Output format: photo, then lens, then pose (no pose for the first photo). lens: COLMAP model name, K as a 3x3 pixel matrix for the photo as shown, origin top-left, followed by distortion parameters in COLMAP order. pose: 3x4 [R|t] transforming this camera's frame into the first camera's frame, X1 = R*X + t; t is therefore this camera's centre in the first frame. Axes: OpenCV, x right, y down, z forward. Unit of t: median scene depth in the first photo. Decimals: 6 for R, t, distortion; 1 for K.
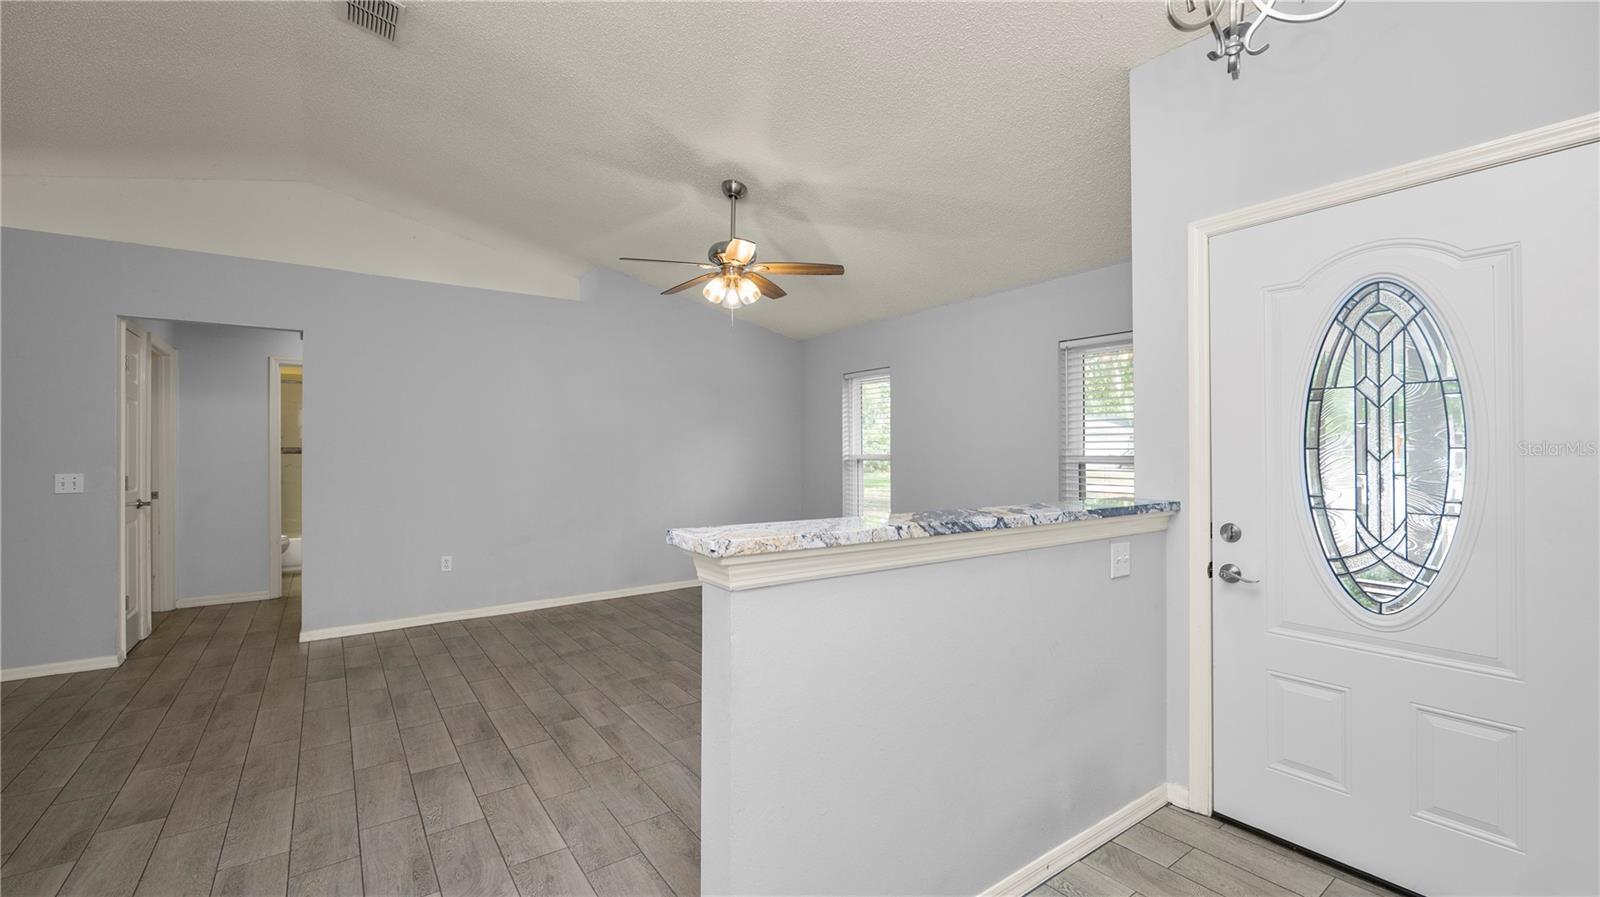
lens RADIAL K [[652.3, 0, 799.1], [0, 652.3, 447.1], [0, 0, 1]] dist [-0.013530, 0.001125]
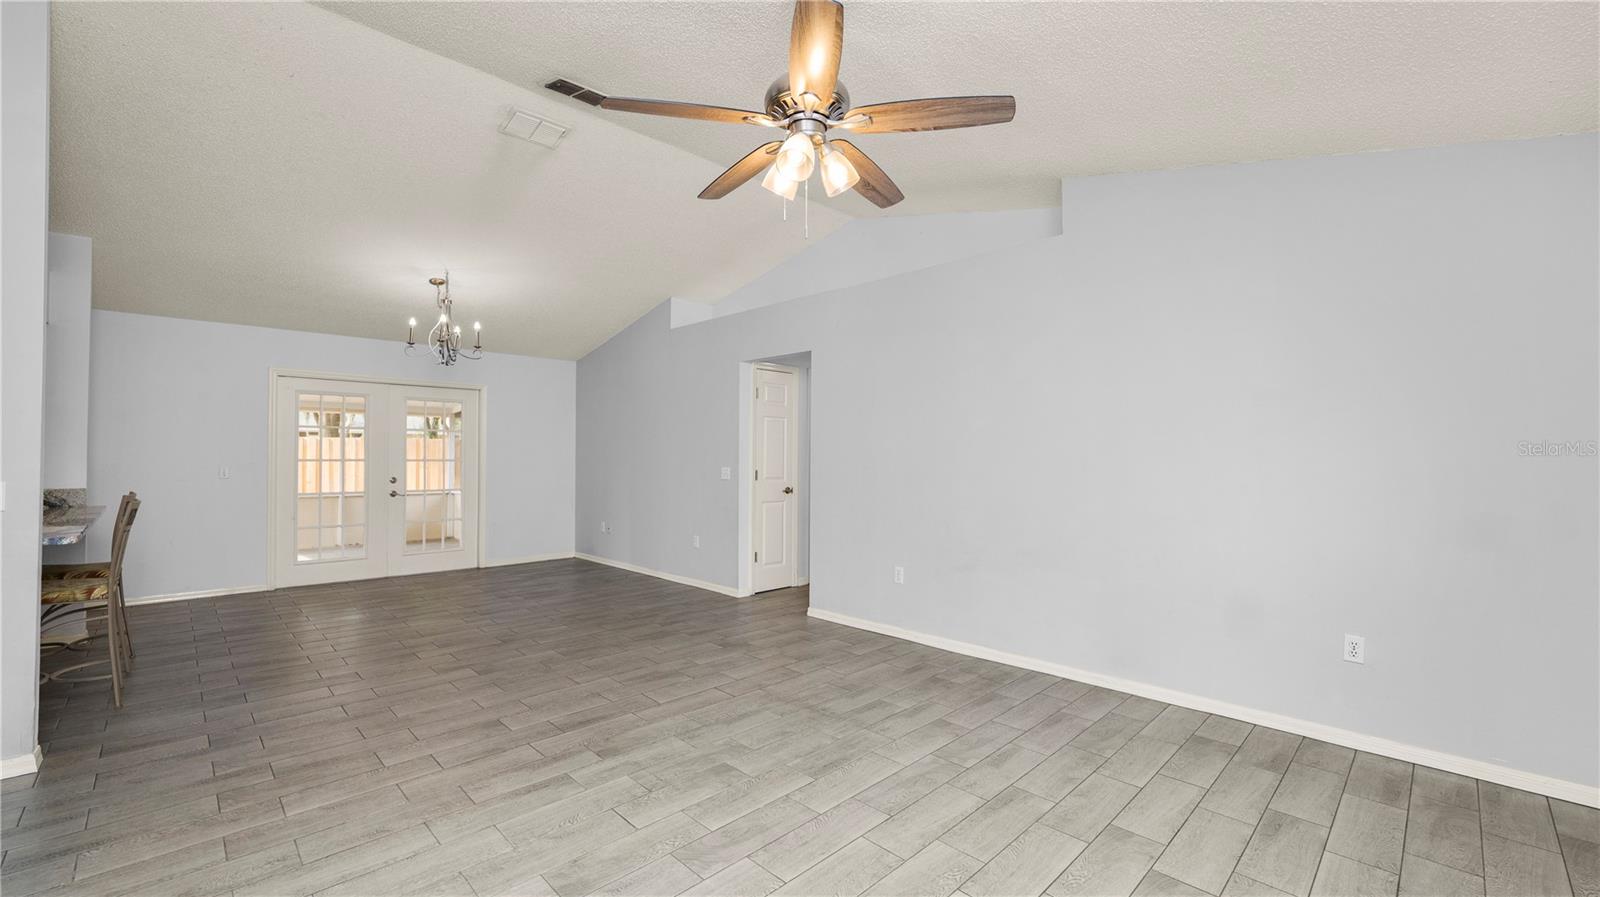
lens RADIAL K [[652.3, 0, 801.4], [0, 652.3, 448.5], [0, 0, 1]] dist [-0.013530, 0.001125]
pose [[0.151134, -0.007487, -0.988485, 0.467328], [-0.000342, 0.999971, -0.007626, 0.008002], [0.988513, 0.001491, 0.151127, 0.942438]]
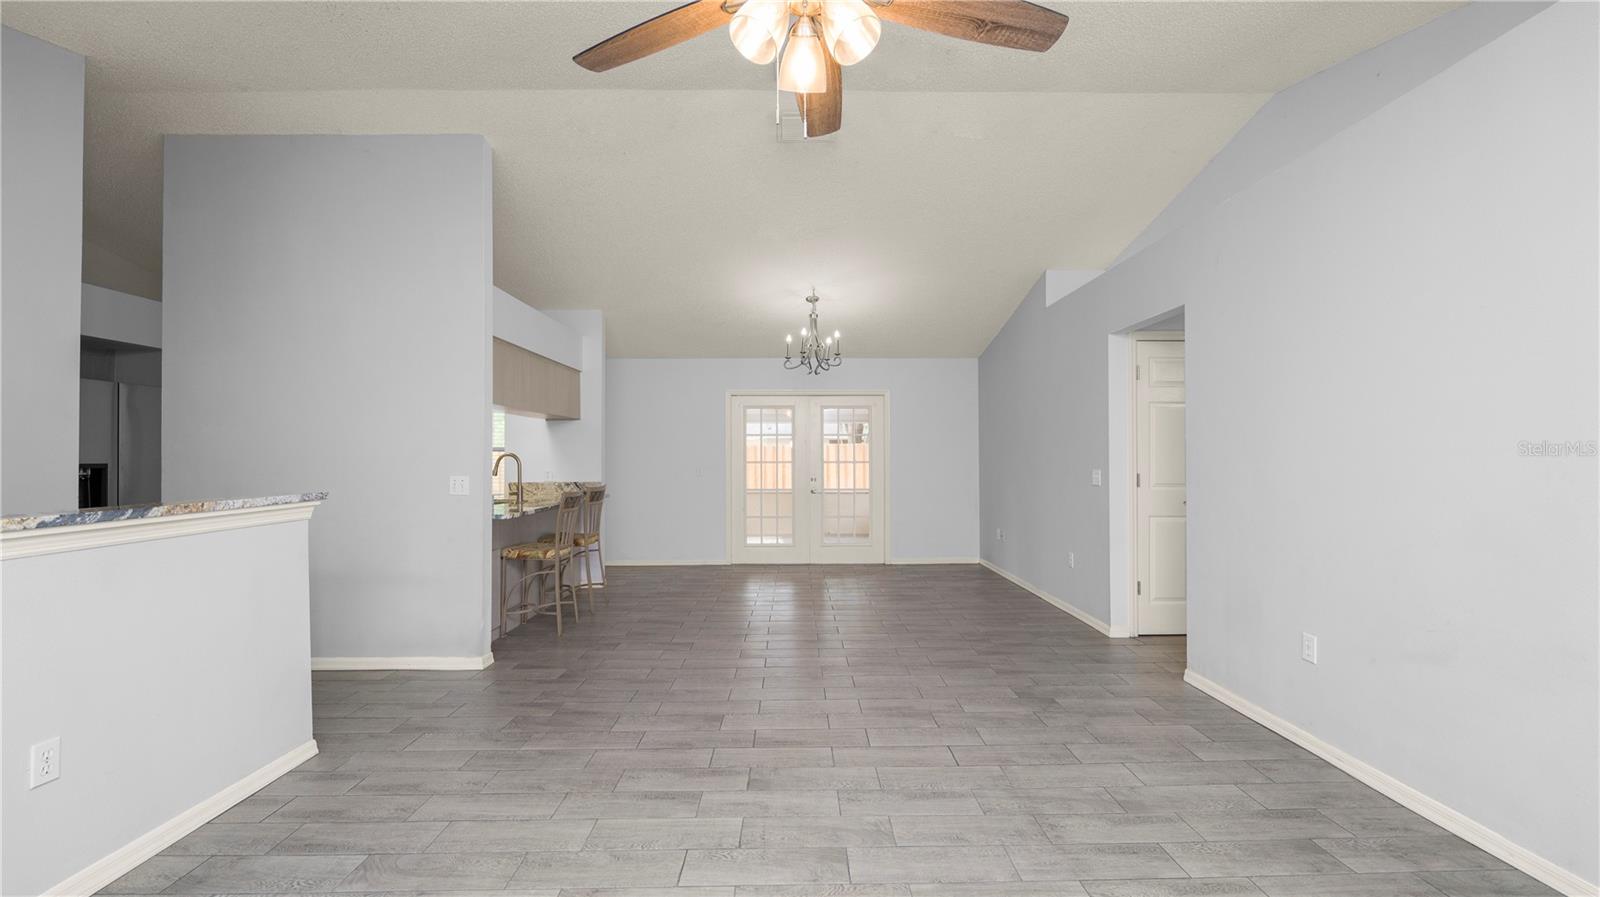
lens RADIAL K [[652.3, 0, 802.7], [0, 652.3, 449.7], [0, 0, 1]] dist [-0.013530, 0.001125]
pose [[-0.576217, -0.004379, -0.817285, 0.223227], [0.009938, 0.999874, -0.012363, 0.013509], [0.817237, -0.015246, -0.576101, 1.262136]]
